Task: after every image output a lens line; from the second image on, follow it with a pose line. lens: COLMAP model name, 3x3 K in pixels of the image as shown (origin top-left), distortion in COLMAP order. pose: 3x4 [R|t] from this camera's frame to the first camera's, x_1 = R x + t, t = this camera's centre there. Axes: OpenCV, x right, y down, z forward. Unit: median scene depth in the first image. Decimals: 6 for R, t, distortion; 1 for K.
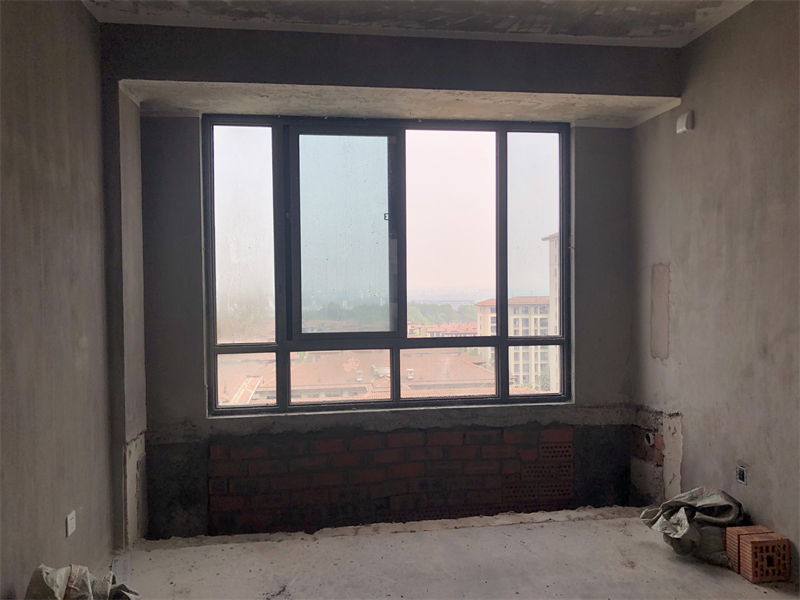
lens RADIAL K [[660.6, 0, 404.1], [0, 660.6, 300.5], [0, 0, 1]] dist [0.034456, -0.027933]
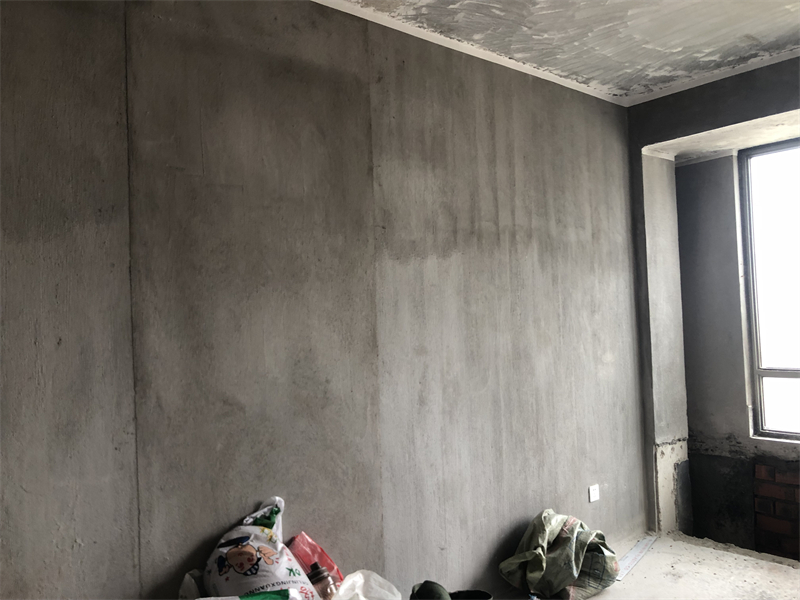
lens RADIAL K [[660.6, 0, 397.6], [0, 660.6, 297.5], [0, 0, 1]] dist [0.034456, -0.027933]
pose [[0.533487, -0.035315, -0.845071, 0.353663], [0.006237, 0.999265, -0.037822, -0.008004], [0.845785, 0.014907, 0.533315, -0.040239]]
